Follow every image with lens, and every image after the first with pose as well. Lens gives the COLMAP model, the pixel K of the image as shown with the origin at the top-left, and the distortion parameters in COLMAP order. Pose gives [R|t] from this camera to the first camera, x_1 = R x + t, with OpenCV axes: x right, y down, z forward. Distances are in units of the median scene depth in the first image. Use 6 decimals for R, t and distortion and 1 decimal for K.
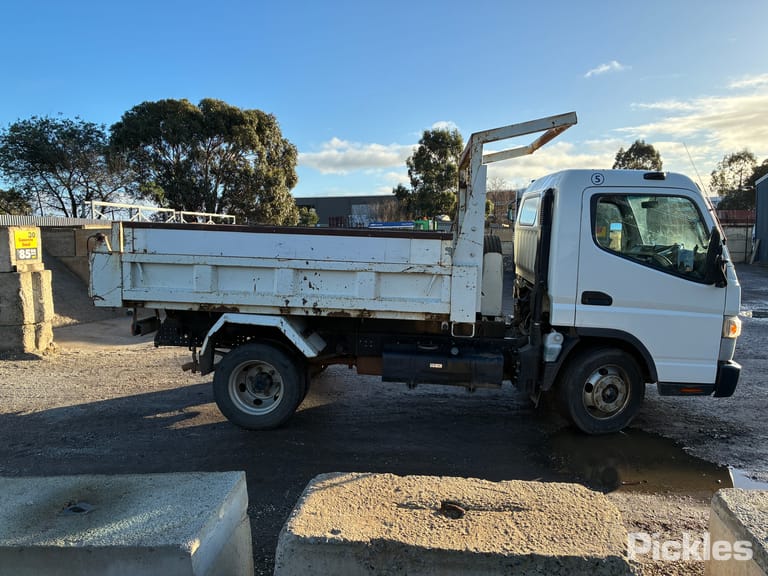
lens RADIAL K [[579.6, 0, 385.8], [0, 579.6, 289.8], [0, 0, 1]] dist [0.054254, -0.067126]
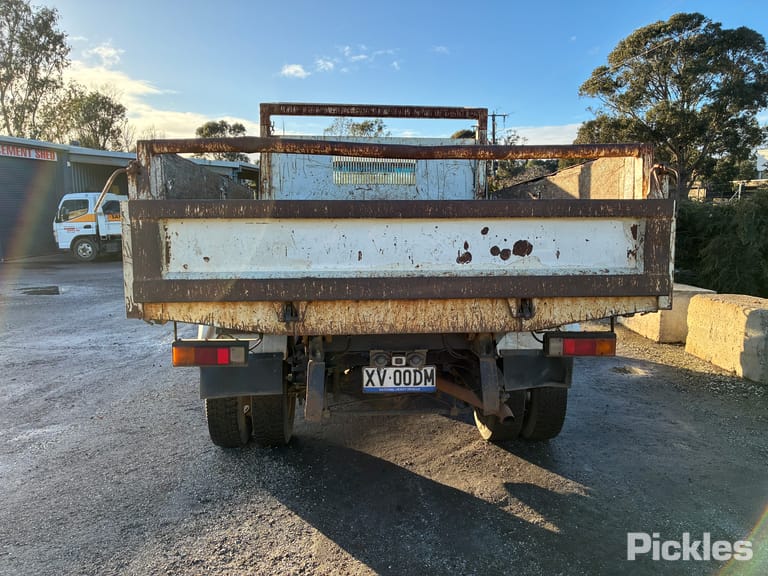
lens RADIAL K [[579.6, 0, 391.6], [0, 579.6, 291.3], [0, 0, 1]] dist [0.054254, -0.067126]
pose [[-0.153181, -0.122943, 0.980521, -0.946813], [0.101675, 0.985004, 0.139389, -0.081219], [-0.982954, 0.121046, -0.138384, 1.297336]]
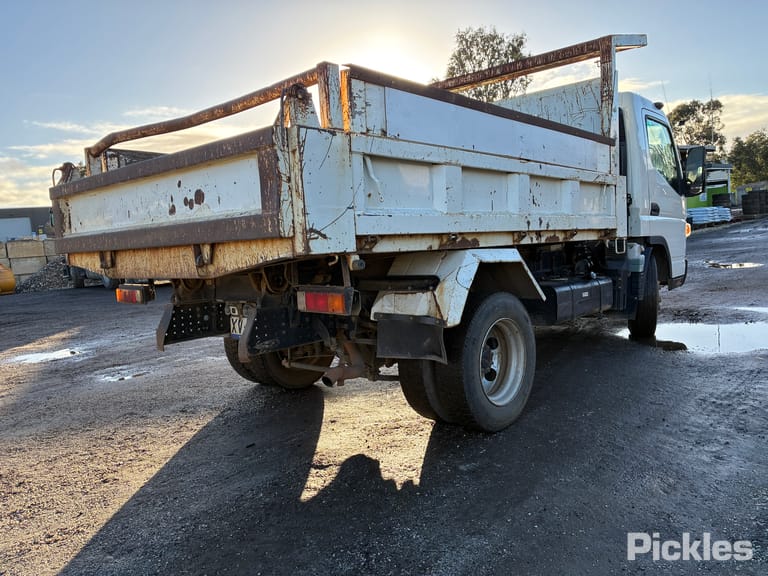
lens RADIAL K [[579.6, 0, 391.7], [0, 579.6, 286.4], [0, 0, 1]] dist [0.054254, -0.067126]
pose [[0.597022, -0.116600, 0.793706, -0.796200], [0.150464, 0.988098, 0.031978, 0.046234], [-0.787988, 0.100333, 0.607460, 0.694577]]
